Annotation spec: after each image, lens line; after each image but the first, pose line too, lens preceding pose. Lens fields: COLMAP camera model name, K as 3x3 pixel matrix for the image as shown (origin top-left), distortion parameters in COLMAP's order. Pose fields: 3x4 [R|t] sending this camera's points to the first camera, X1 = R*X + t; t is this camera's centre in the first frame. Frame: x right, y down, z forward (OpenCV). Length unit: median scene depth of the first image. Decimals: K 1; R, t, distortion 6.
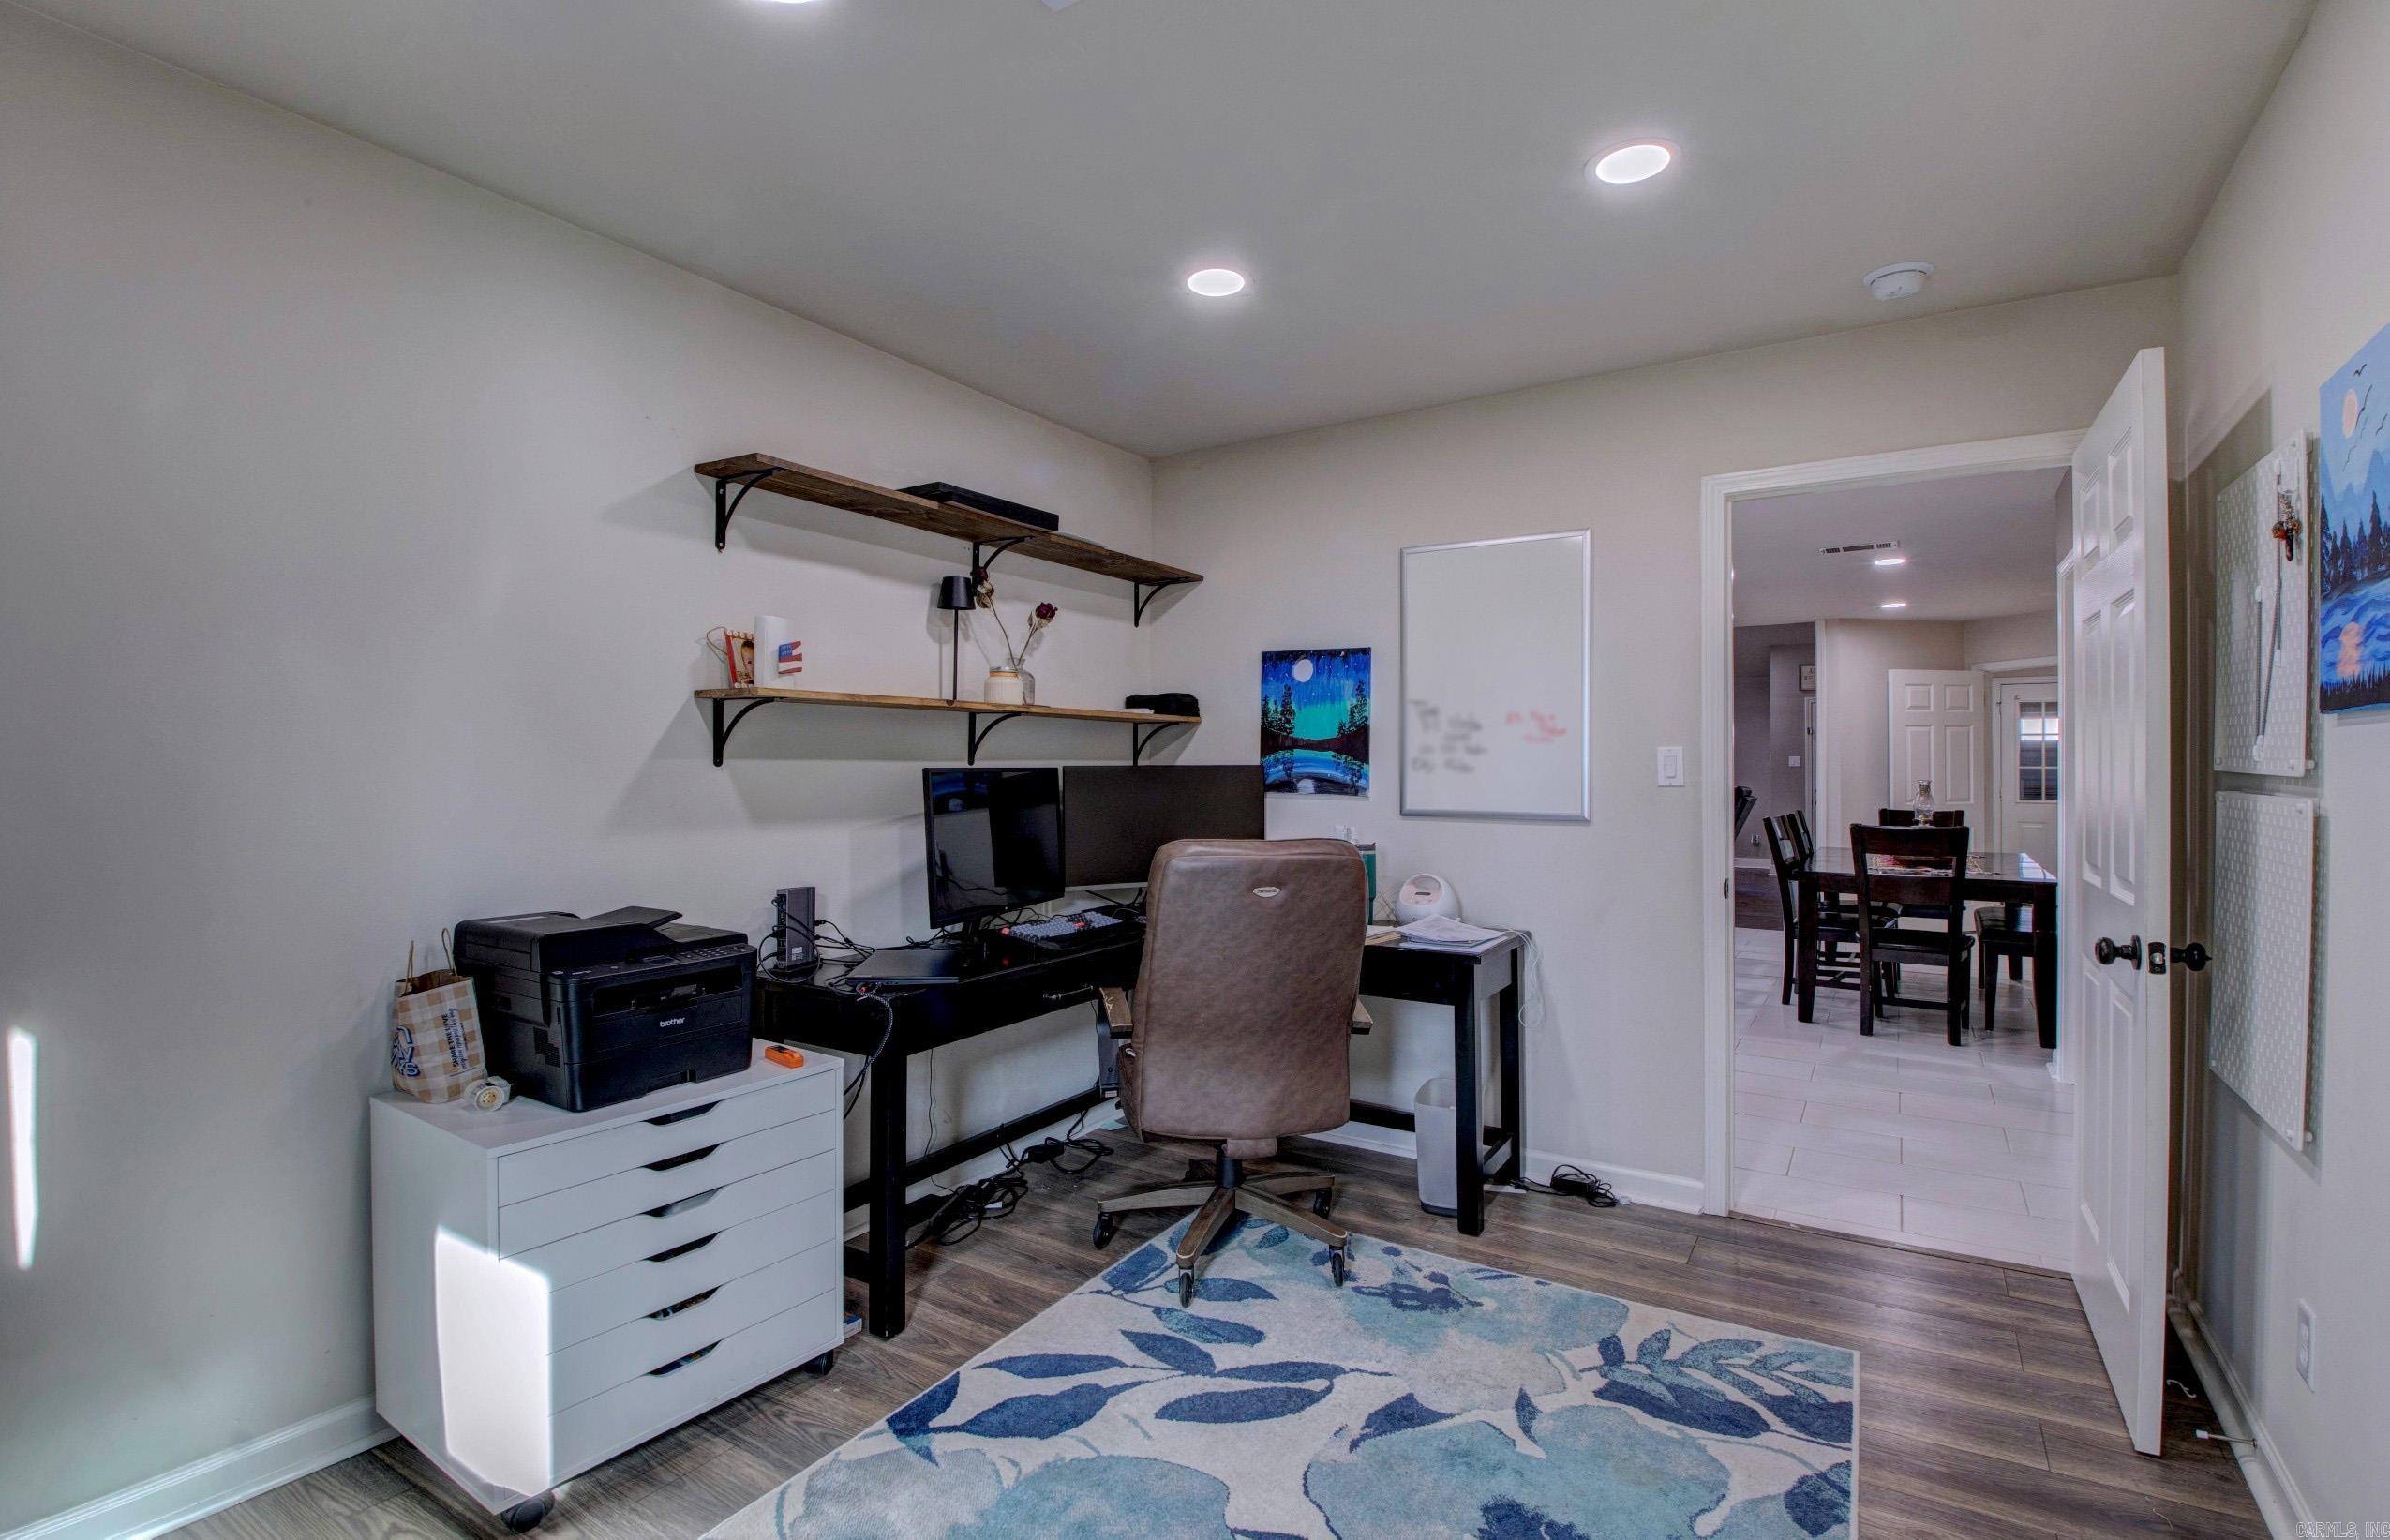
lens RADIAL K [[1114.1, 0, 1182.9], [0, 1114.1, 765.3], [0, 0, 1]] dist [-0.005737, -0.008864]
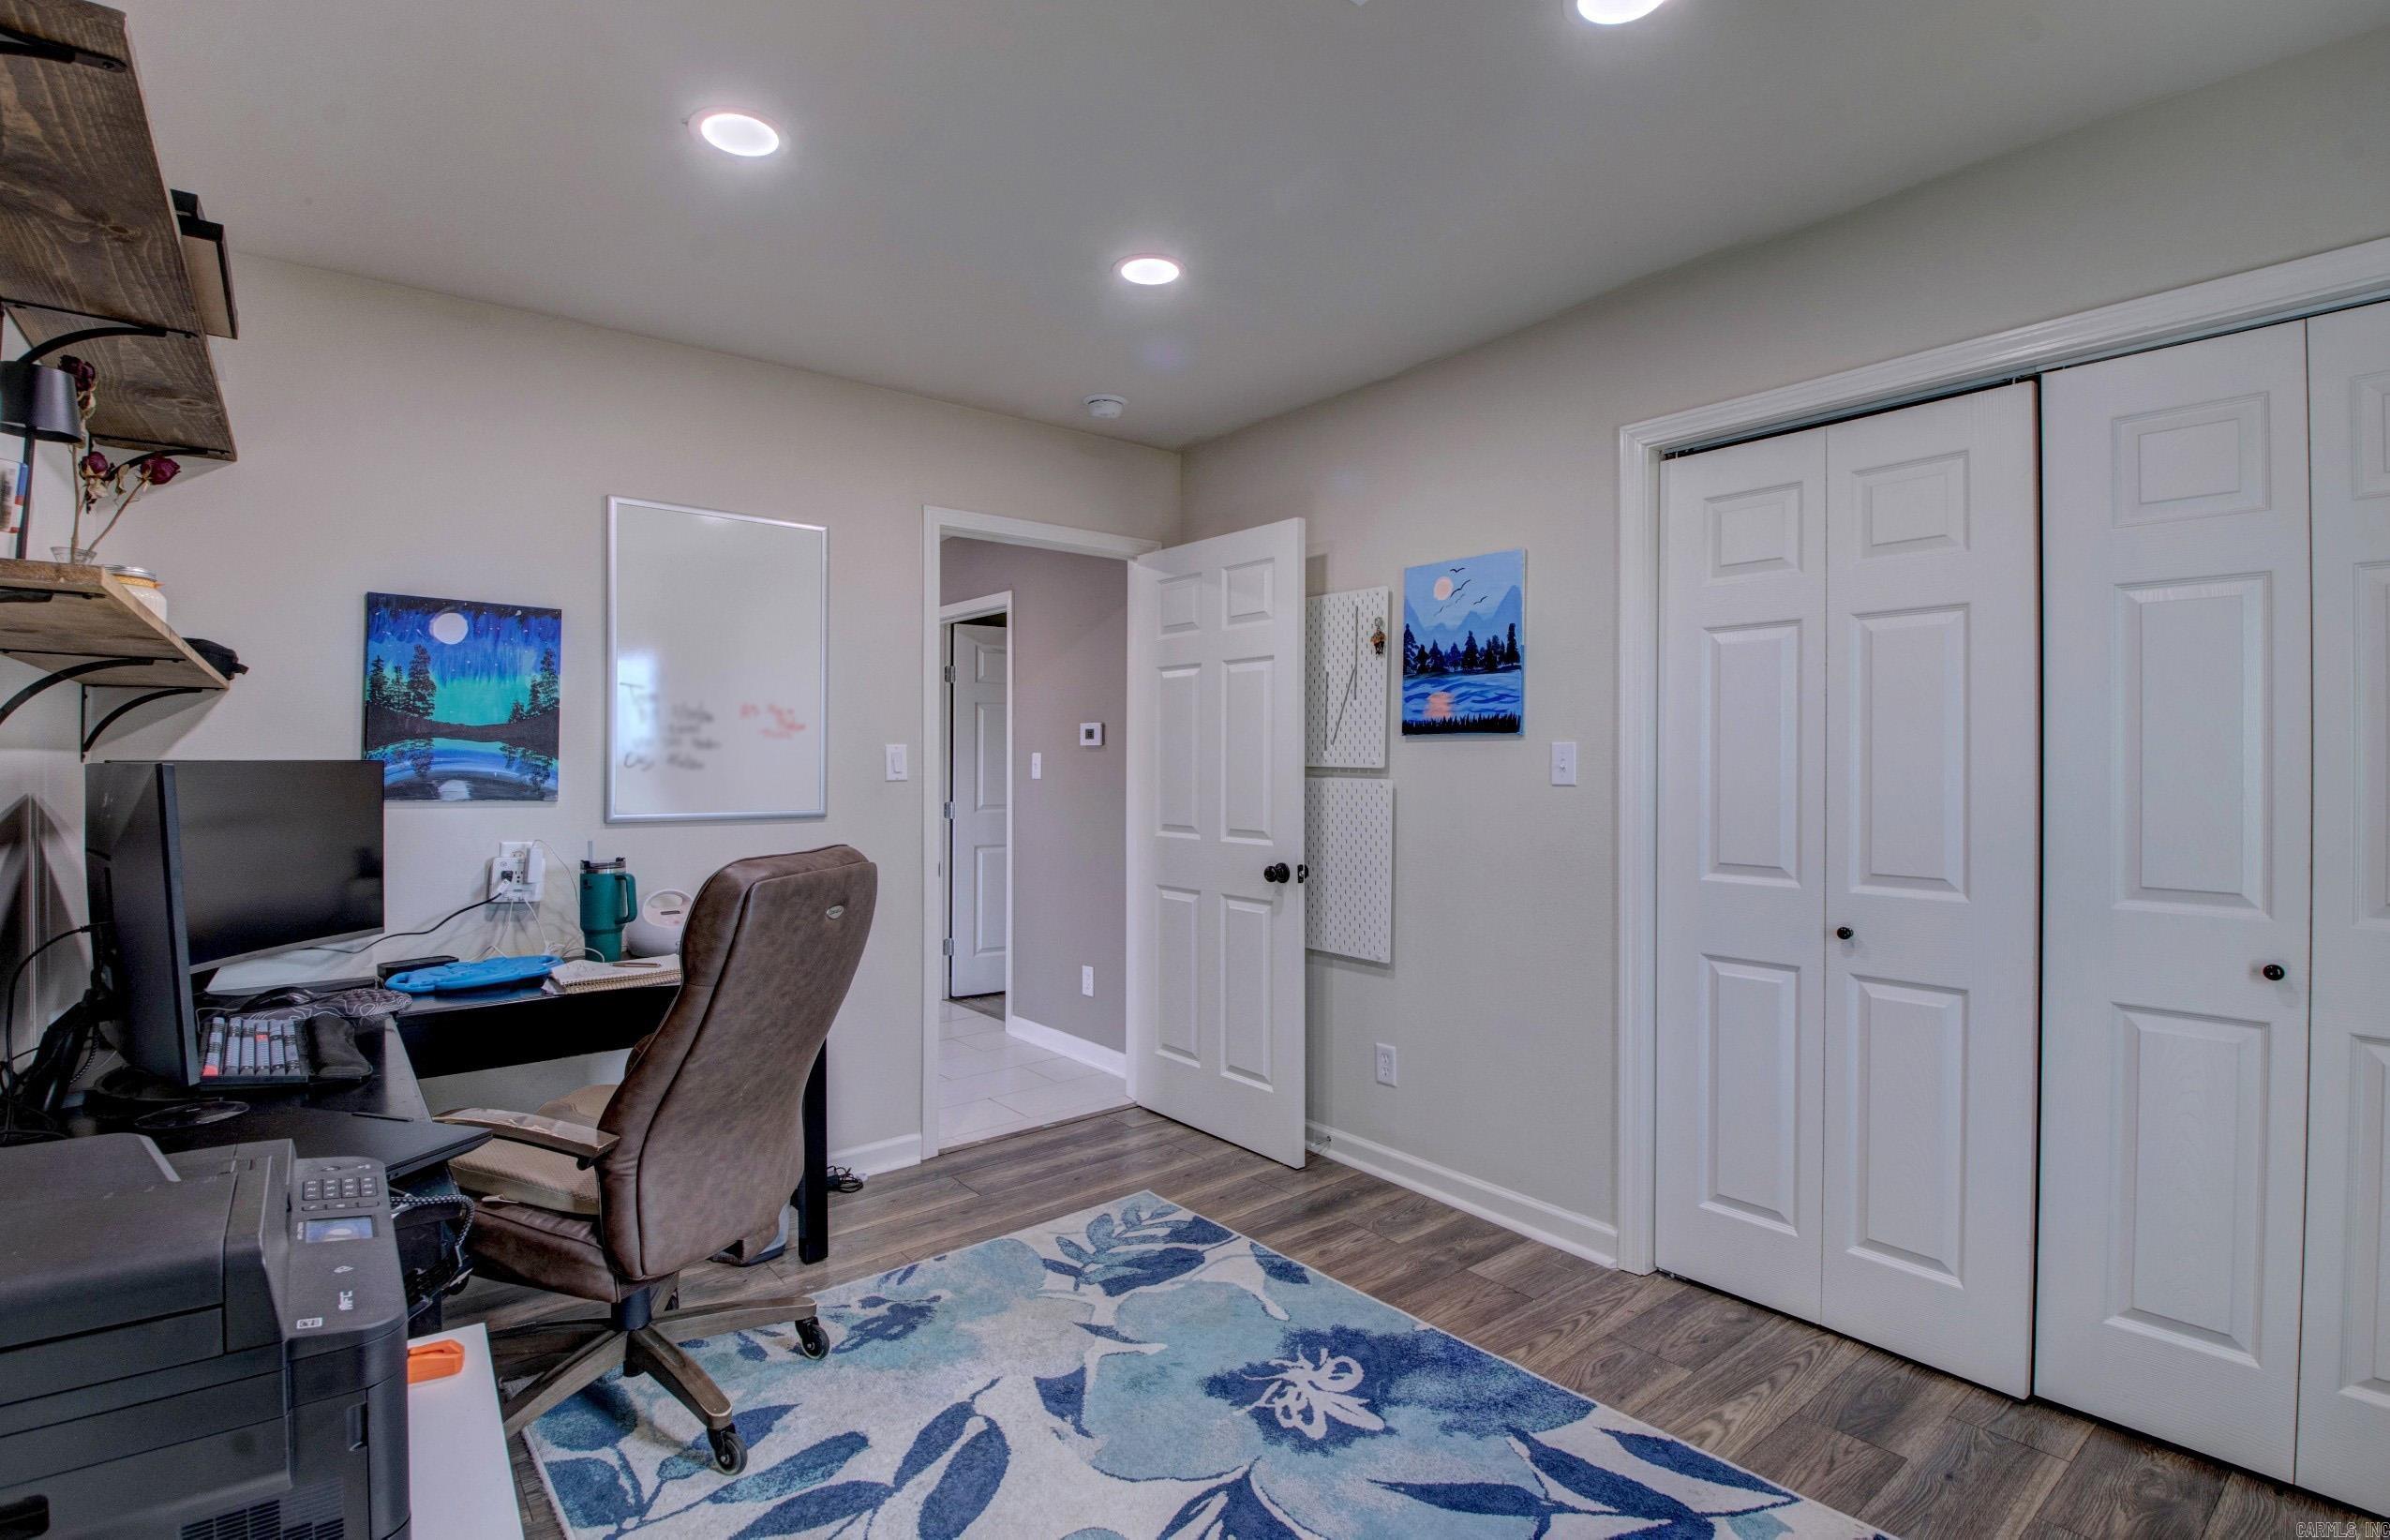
lens RADIAL K [[1114.1, 0, 1191.3], [0, 1114.1, 764.4], [0, 0, 1]] dist [-0.005737, -0.008864]
pose [[0.316330, -0.001335, 0.948648, -0.706125], [-0.001955, 0.999996, 0.002059, 0.000180], [-0.948647, -0.002506, 0.316326, 0.534851]]
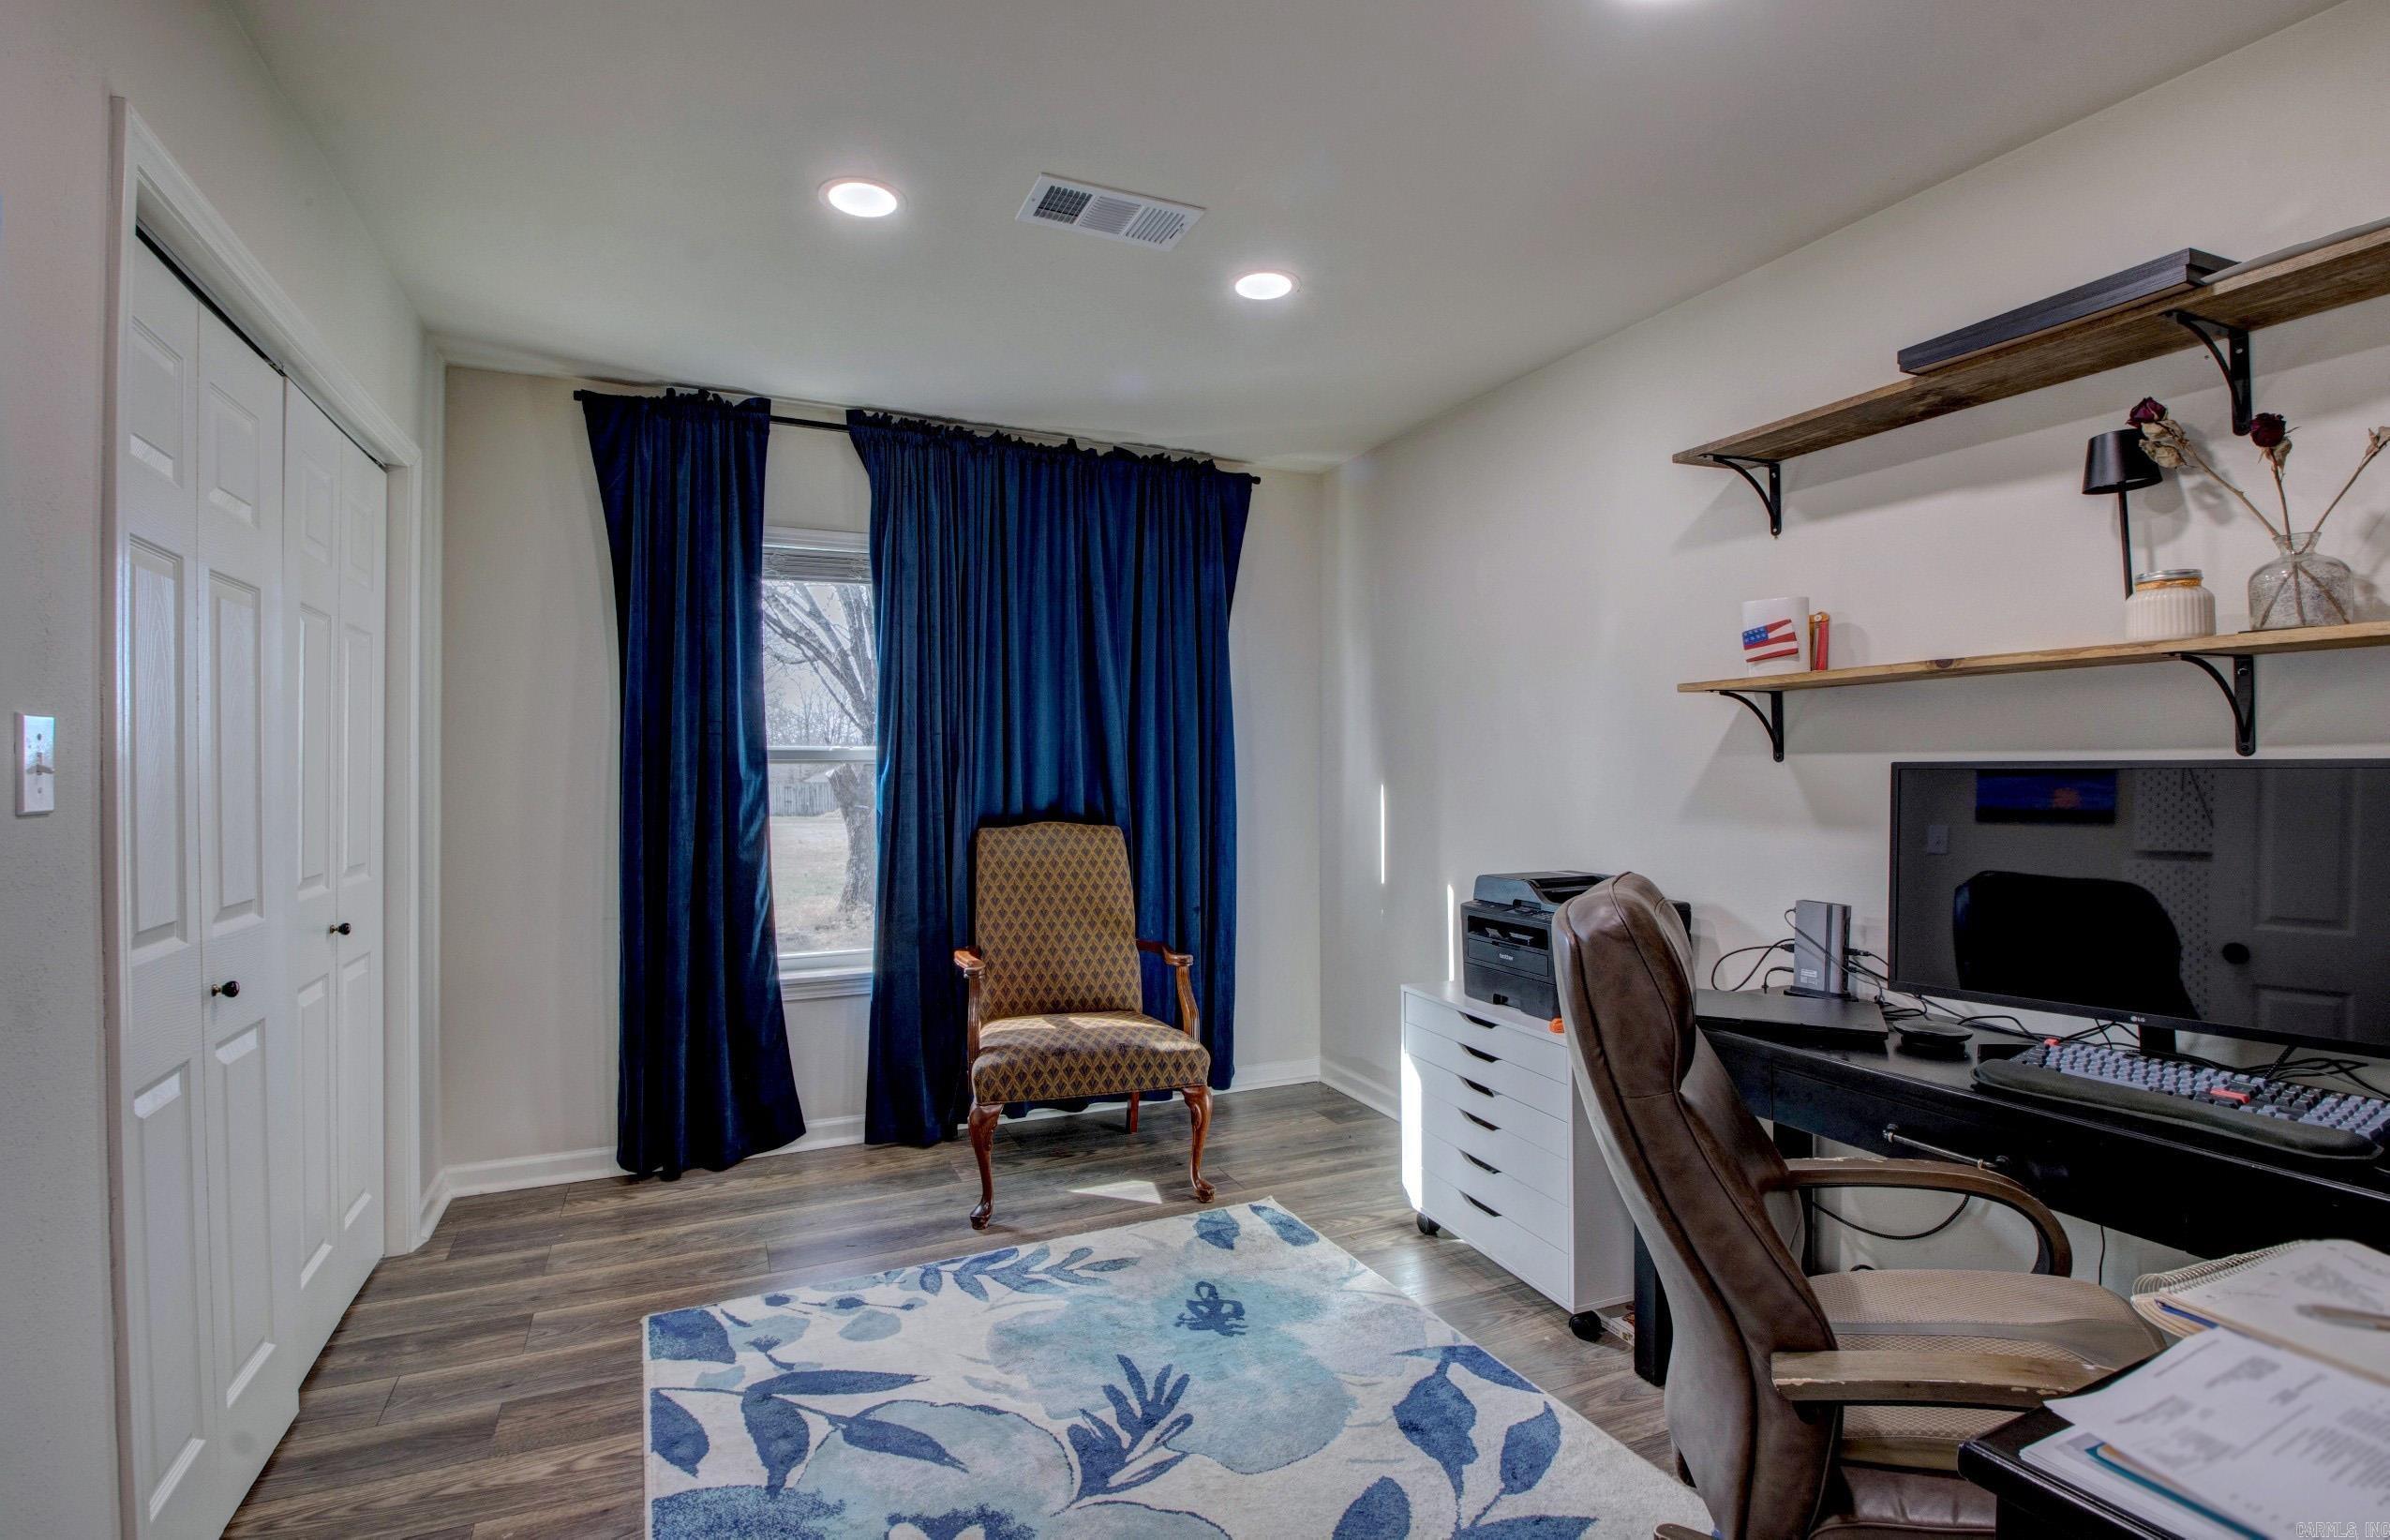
lens RADIAL K [[1114.1, 0, 1206.4], [0, 1114.1, 776.0], [0, 0, 1]] dist [-0.005737, -0.008864]
pose [[-0.536221, 0.006908, -0.844049, 0.774538], [0.003586, 0.999976, 0.005907, 0.006571], [0.844070, 0.000141, -0.536233, 1.294723]]
